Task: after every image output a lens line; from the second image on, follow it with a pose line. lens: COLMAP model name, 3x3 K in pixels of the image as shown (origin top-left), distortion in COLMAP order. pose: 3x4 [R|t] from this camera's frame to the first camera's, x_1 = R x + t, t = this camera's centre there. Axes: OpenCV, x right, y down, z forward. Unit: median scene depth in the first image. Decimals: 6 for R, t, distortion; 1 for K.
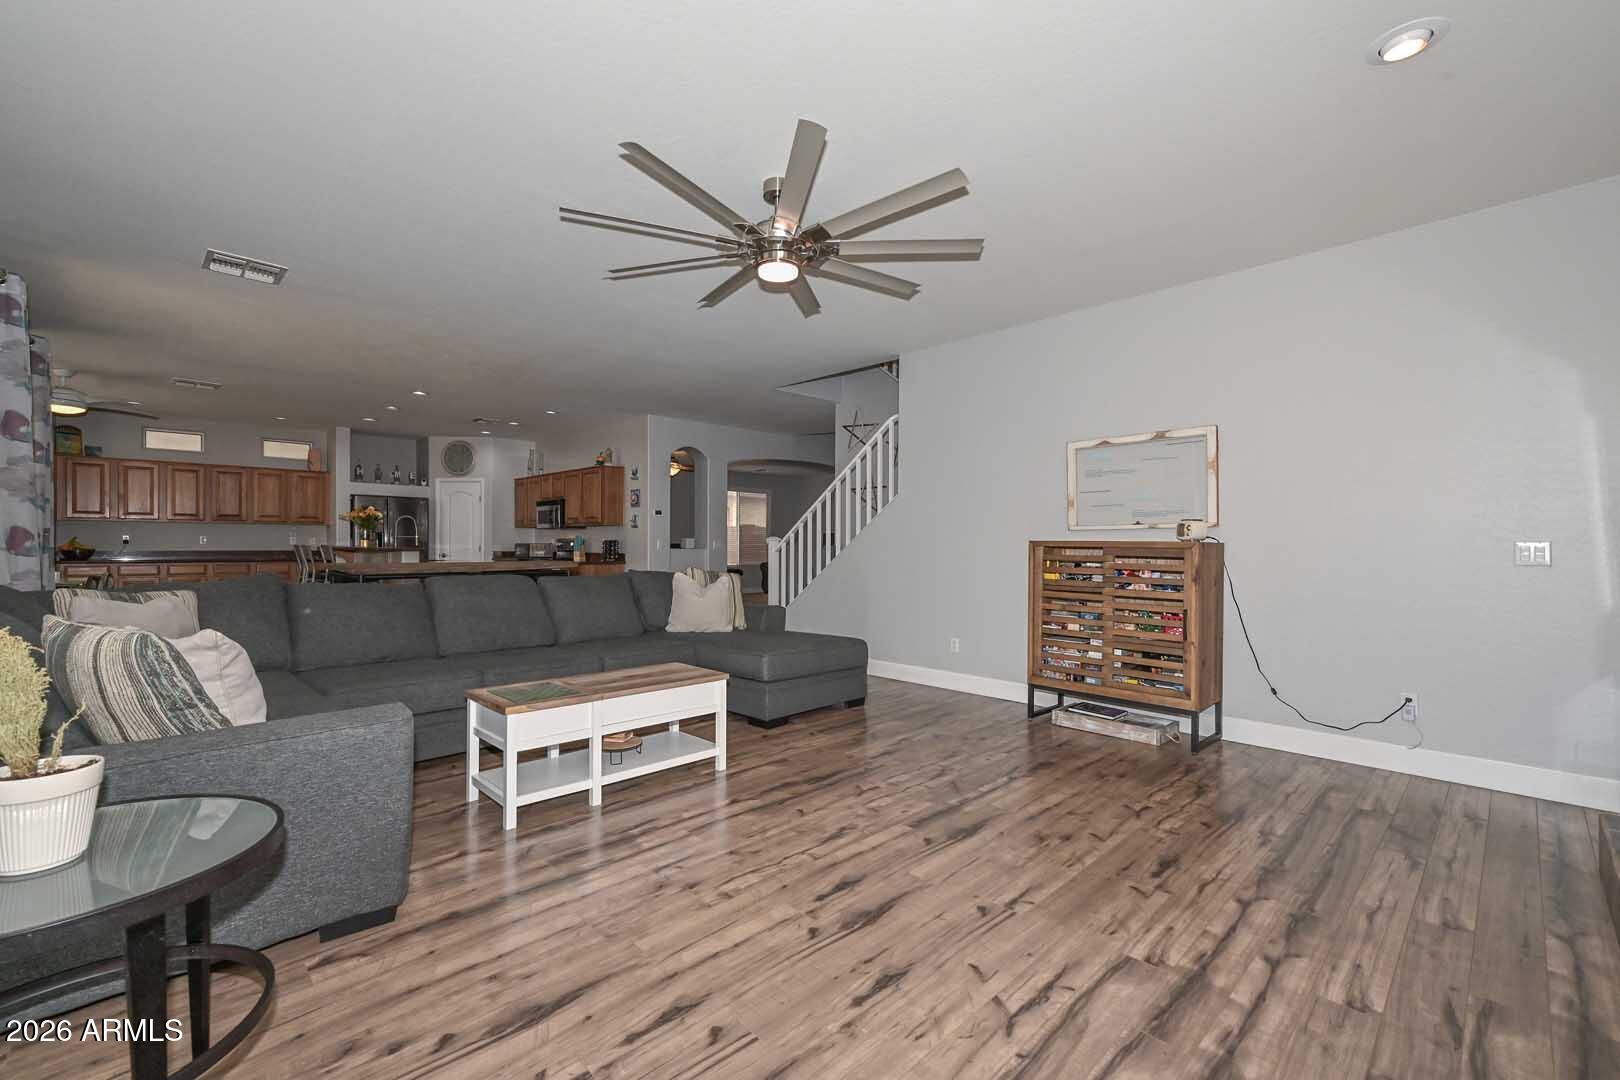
lens RADIAL K [[682.3, 0, 836.3], [0, 682.3, 552.2], [0, 0, 1]] dist [0.002307, 0.003070]
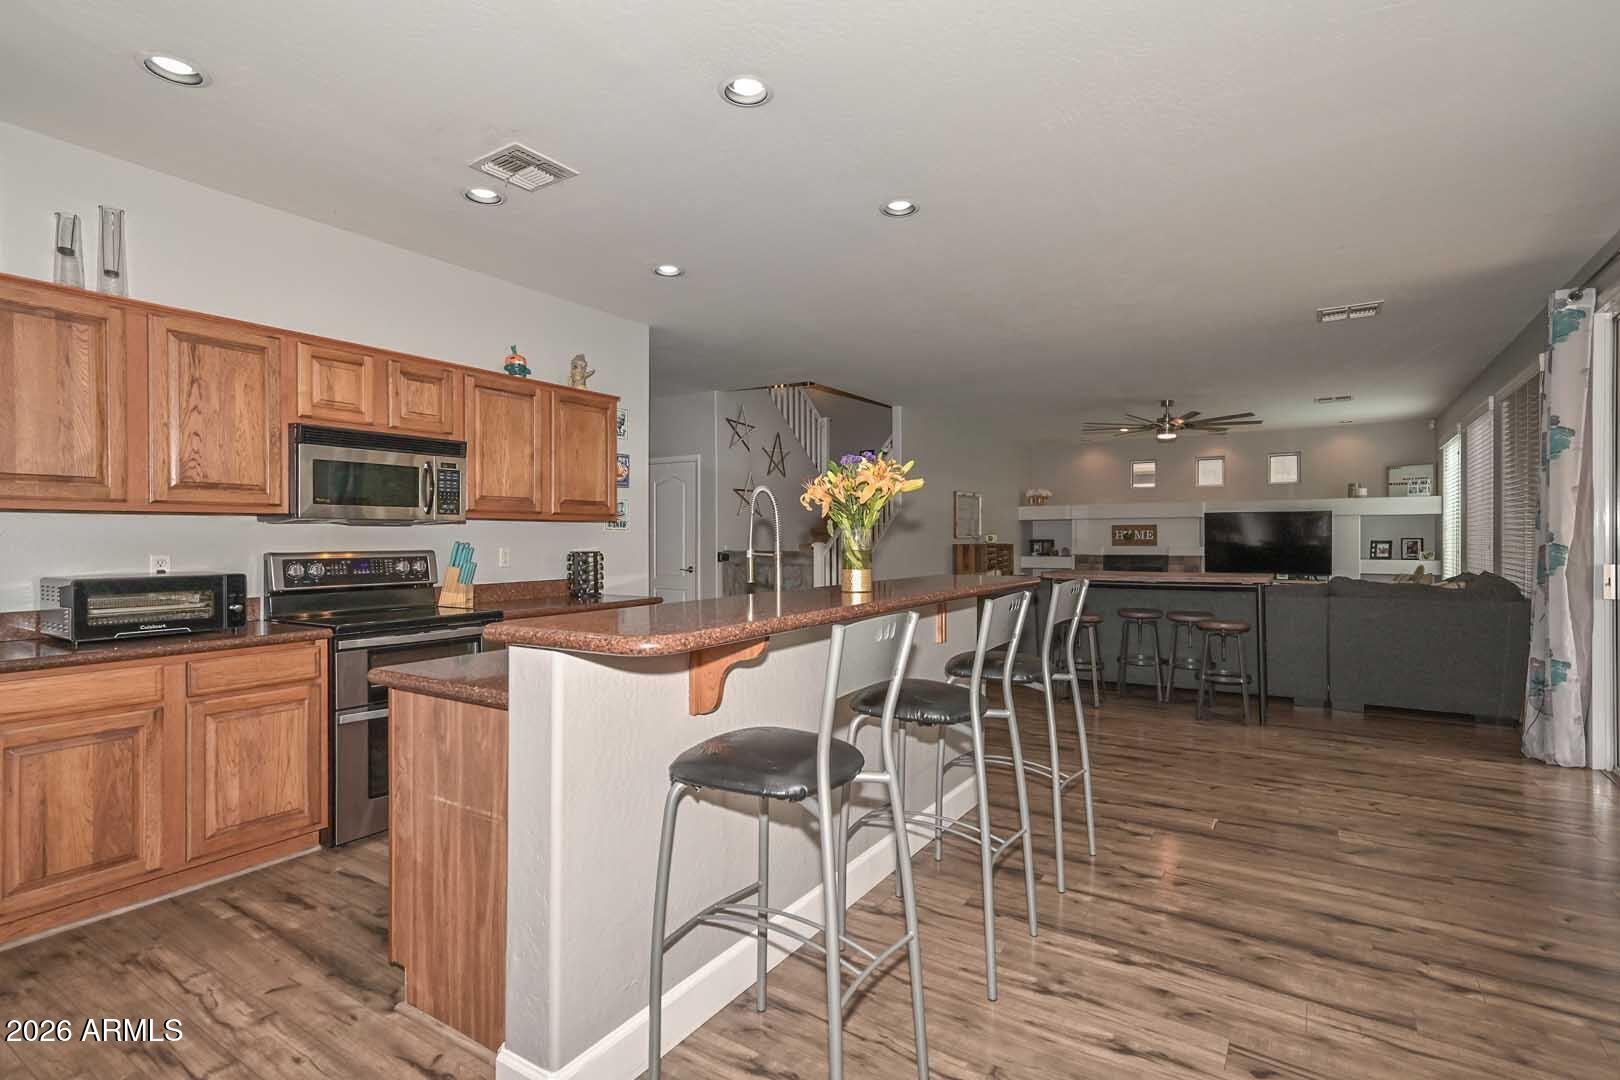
lens RADIAL K [[776.3, 0, 811.3], [0, 776.3, 537.3], [0, 0, 1]] dist [0.014549, 0.001434]
pose [[-0.217109, -0.008468, 0.976111, -0.872283], [0.017701, 0.999764, 0.012610, -0.029597], [-0.975987, 0.020016, -0.216908, 0.931252]]
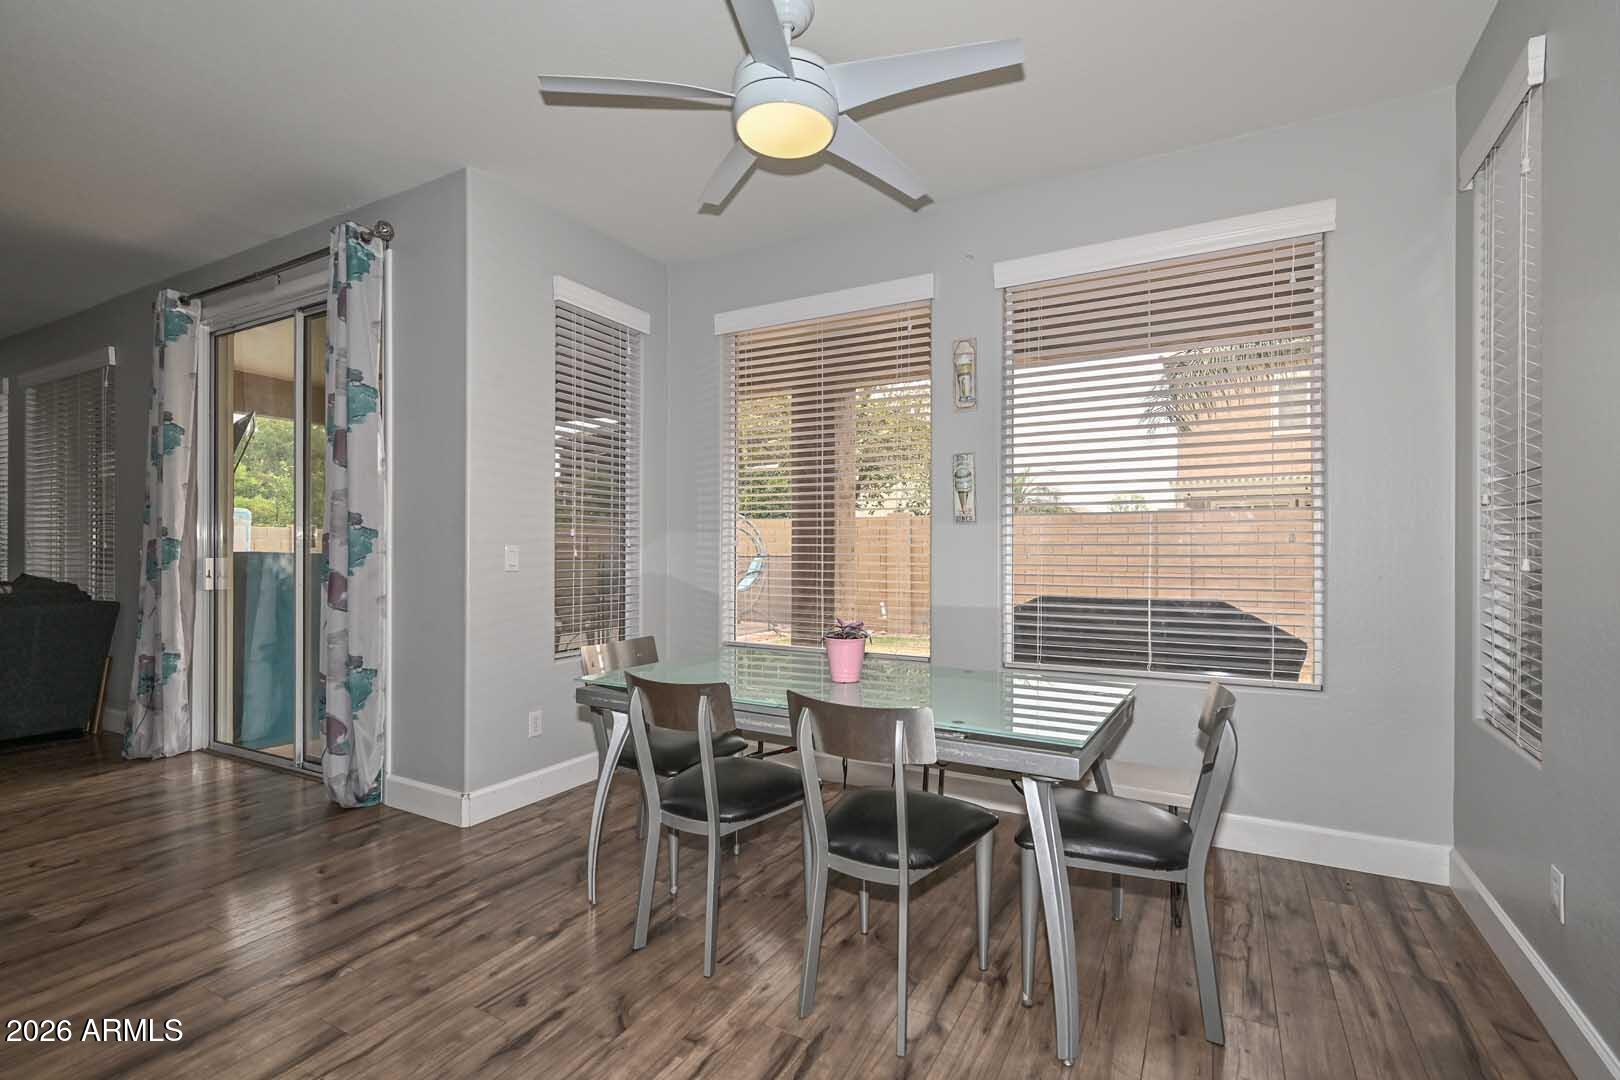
lens RADIAL K [[741.1, 0, 815.4], [0, 741.1, 547.0], [0, 0, 1]] dist [0.008173, -0.001224]
pose [[-0.956162, -0.008946, -0.292703, -0.753824], [-0.013219, 0.999833, 0.012625, -0.017778], [0.292541, 0.015941, -0.956120, 0.941992]]
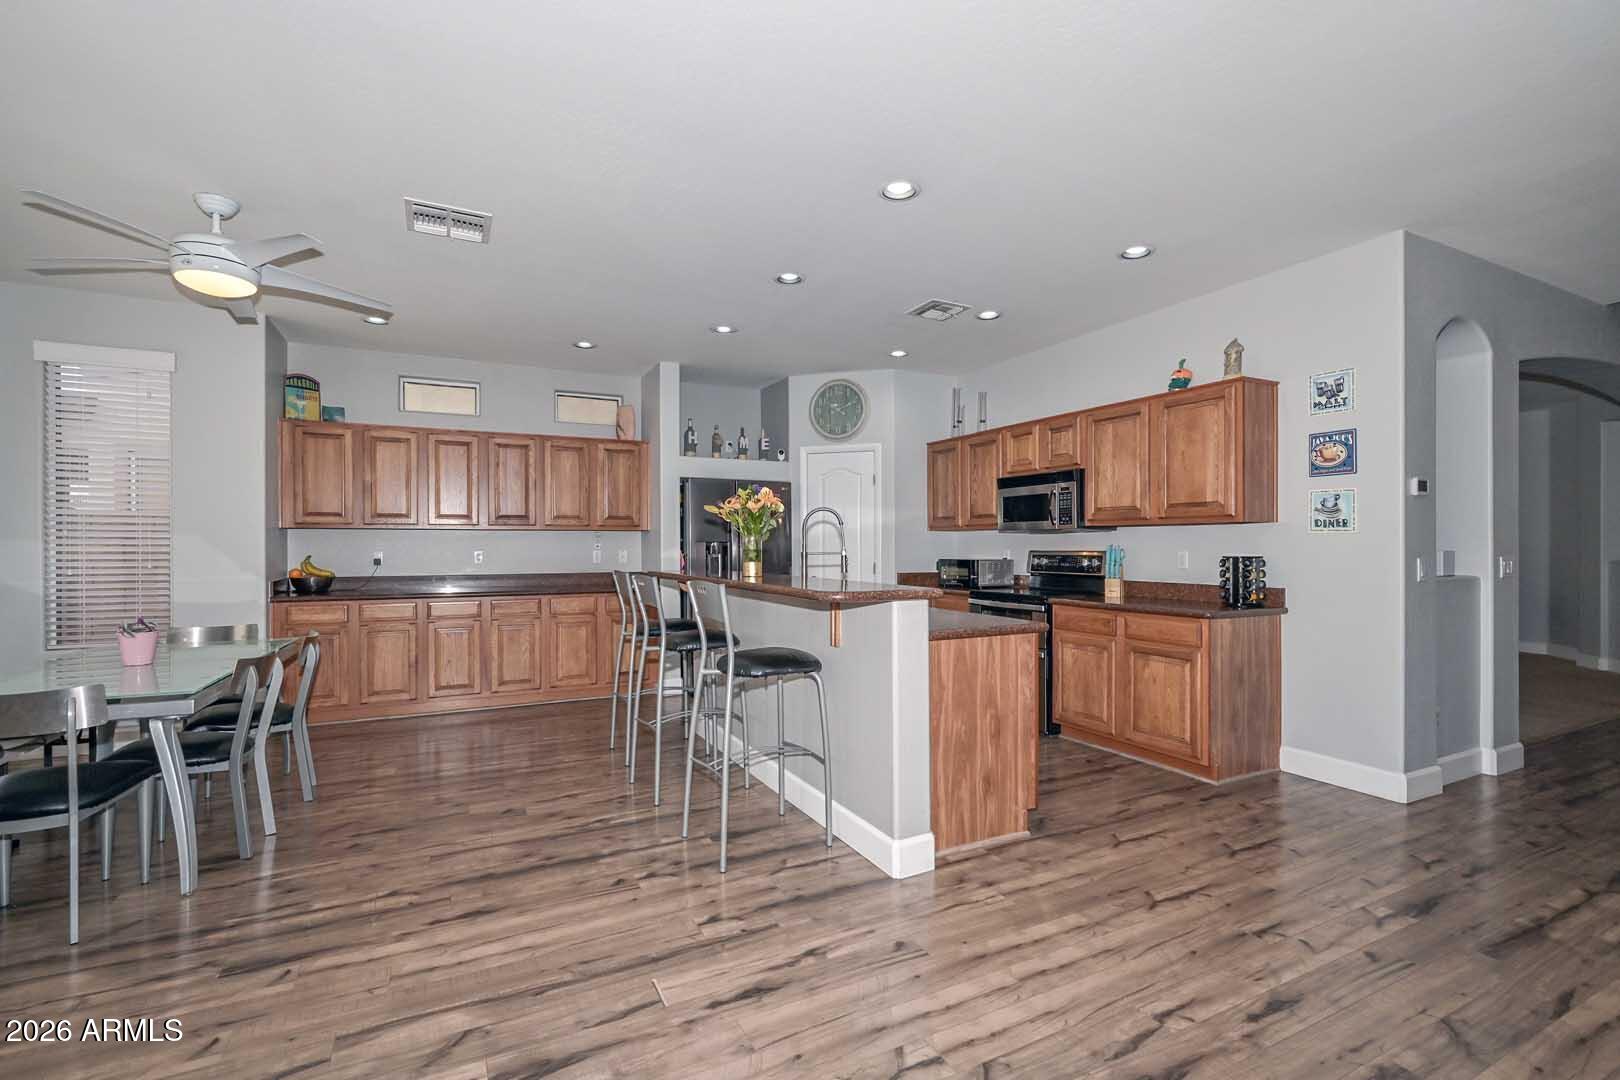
lens RADIAL K [[741.1, 0, 819.0], [0, 741.1, 545.1], [0, 0, 1]] dist [0.008173, -0.001224]
pose [[0.954052, -0.009176, -0.299500, -0.431195], [0.004703, 0.999866, -0.015652, -0.017324], [0.299604, 0.013524, 0.953968, 0.456793]]
